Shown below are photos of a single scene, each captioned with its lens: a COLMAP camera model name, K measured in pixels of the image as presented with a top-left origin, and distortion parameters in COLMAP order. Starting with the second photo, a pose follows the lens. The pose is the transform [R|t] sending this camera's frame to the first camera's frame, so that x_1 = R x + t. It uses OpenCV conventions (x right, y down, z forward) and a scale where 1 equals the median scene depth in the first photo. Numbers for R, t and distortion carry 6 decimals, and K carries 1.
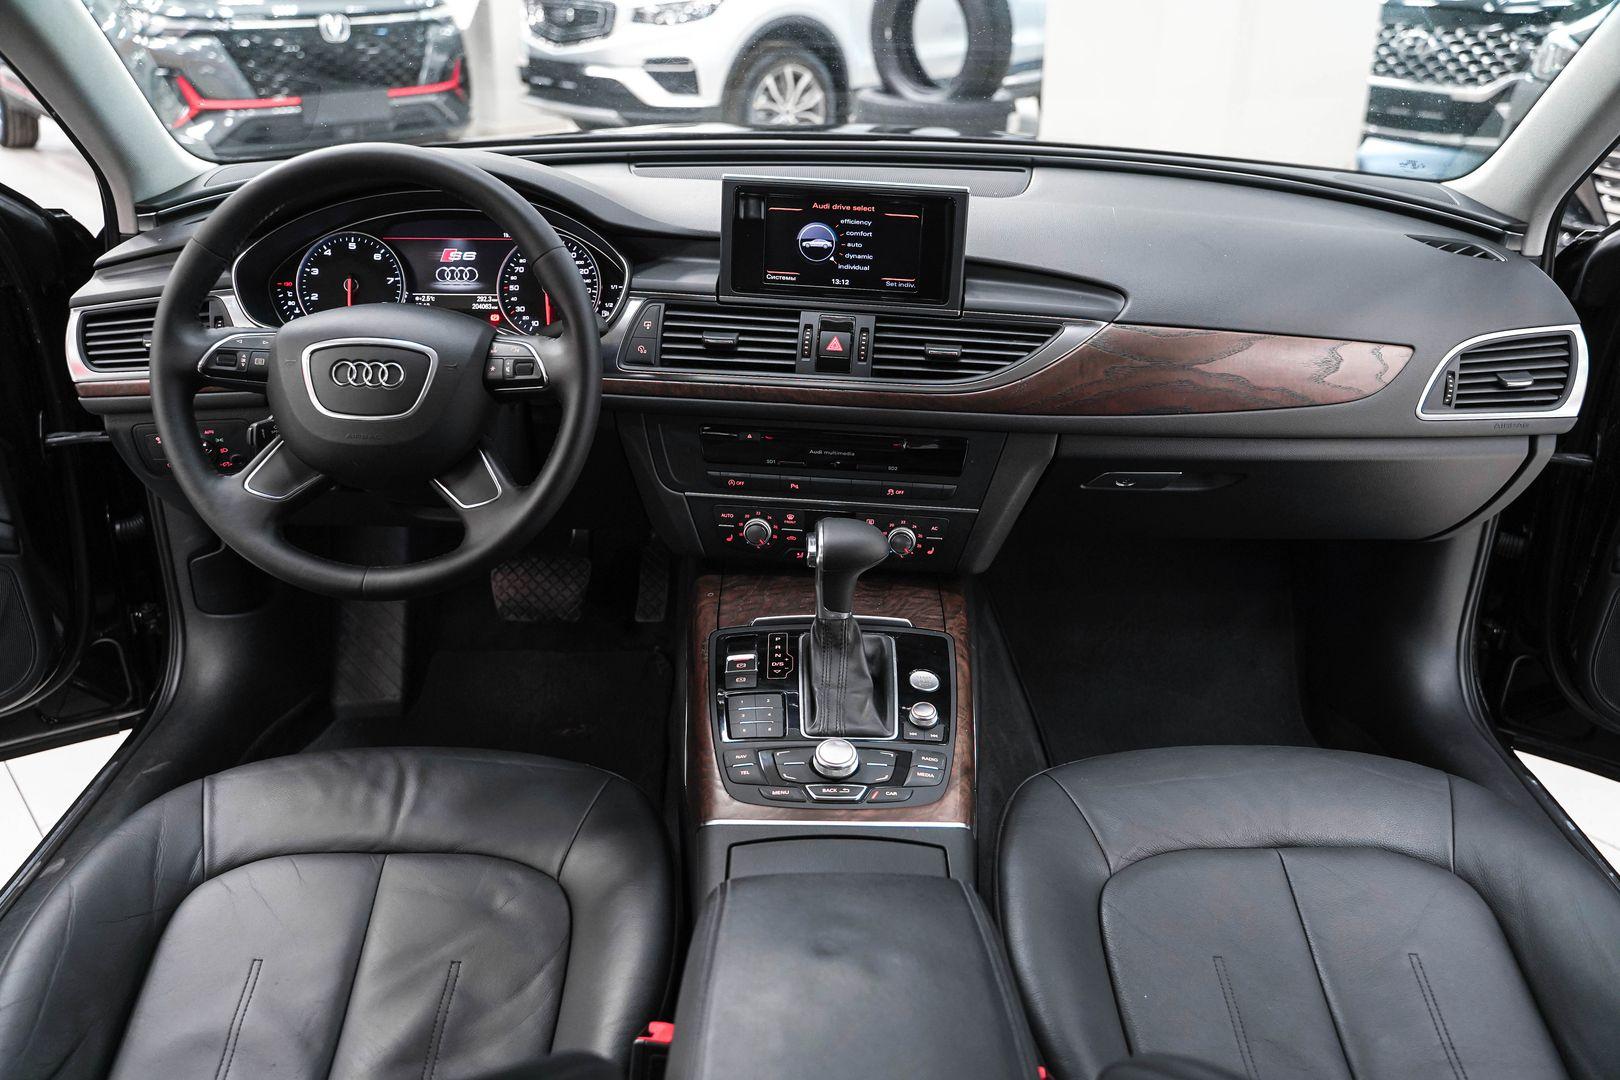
lens RADIAL K [[1311.7, 0, 803.7], [0, 1311.7, 537.6], [0, 0, 1]] dist [-0.113207, 0.087114]
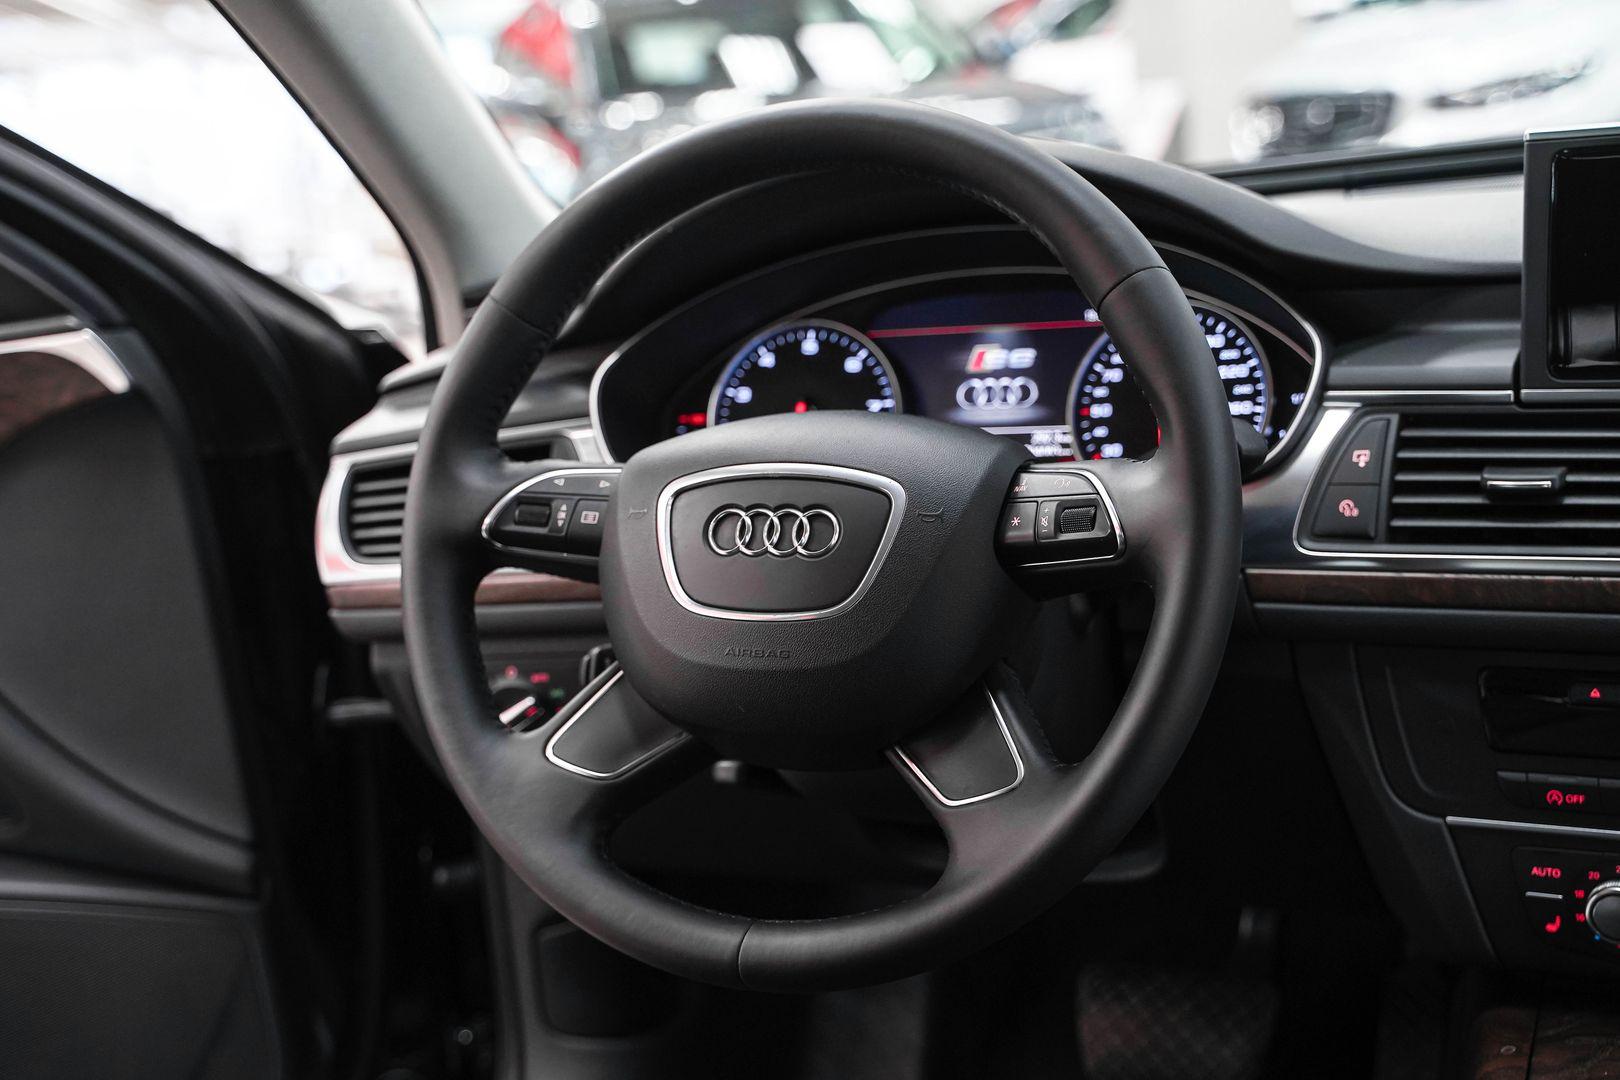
lens RADIAL K [[2158.6, 0, 786.4], [0, 2158.6, 547.9], [0, 0, 1]] dist [0.060162, 0.004068]
pose [[0.912267, -0.023331, -0.408931, 0.012598], [-0.064027, 0.977981, -0.198631, 0.041317], [0.404561, 0.207387, 0.890686, 0.215457]]
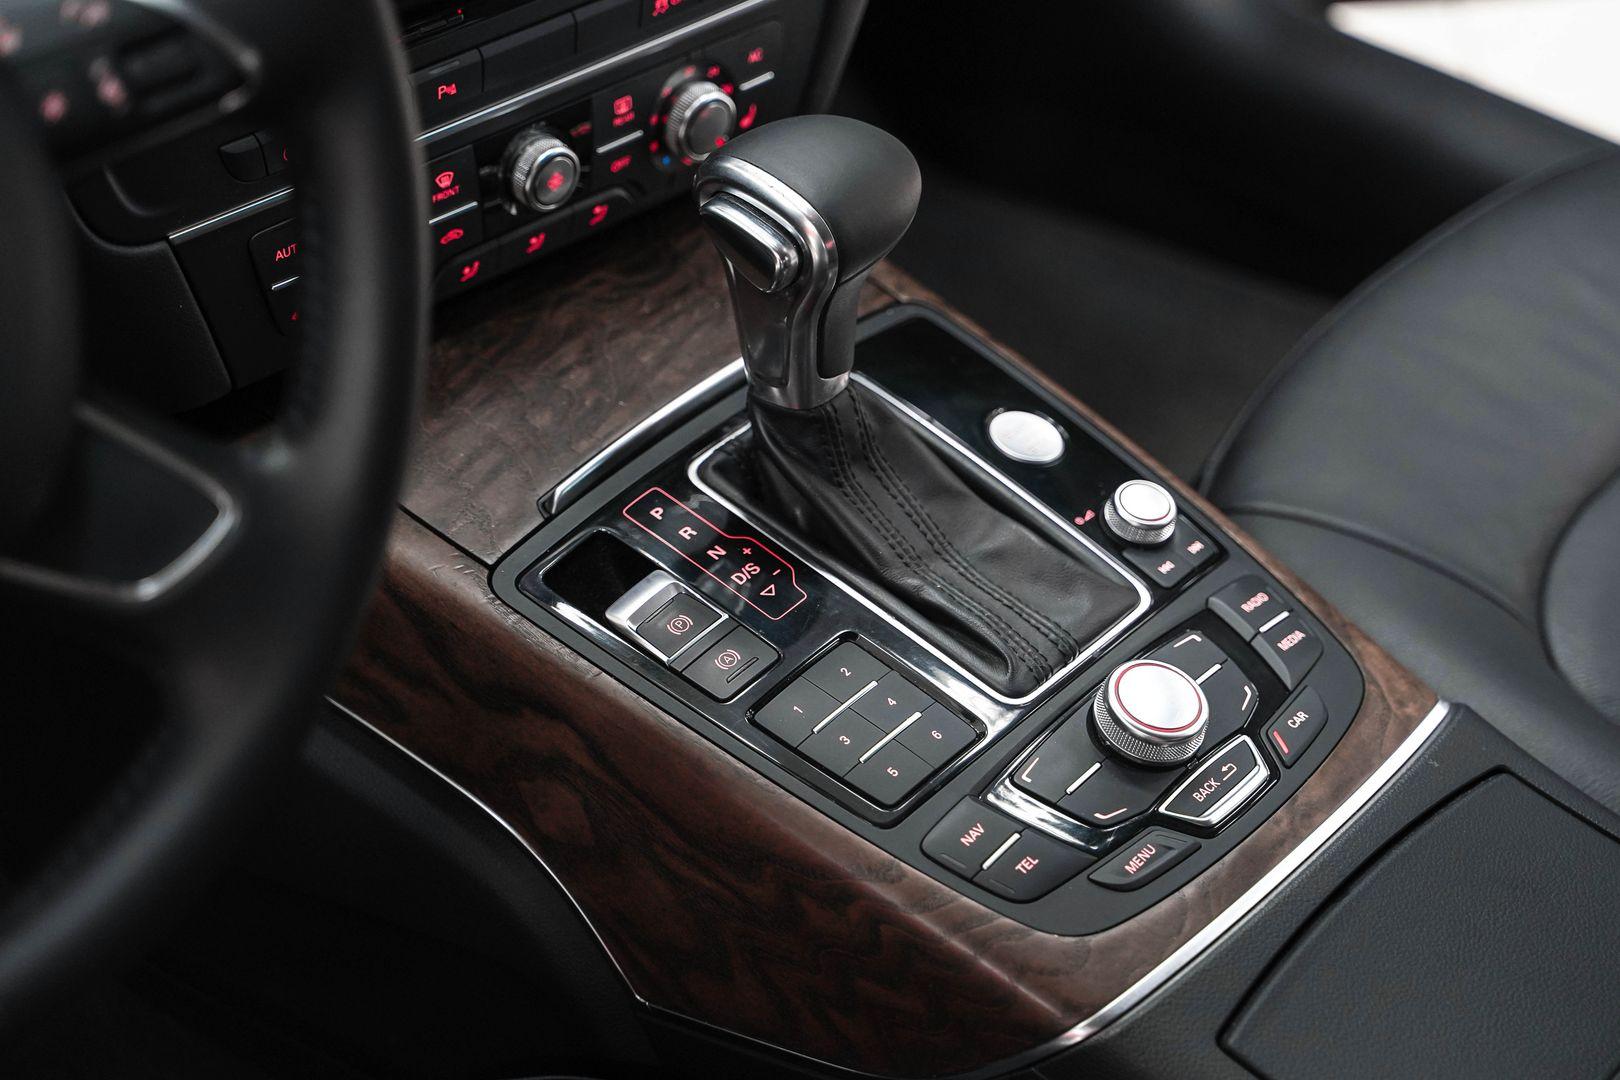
lens RADIAL K [[3268.4, 0, 810.0], [0, 3268.4, 540.0], [0, 0, 1]] dist [0.233426, -0.002071]
pose [[0.640688, -0.458530, 0.615849, -0.539275], [0.272283, 0.885650, 0.376146, -0.237654], [-0.717901, -0.073307, 0.692275, 0.347948]]
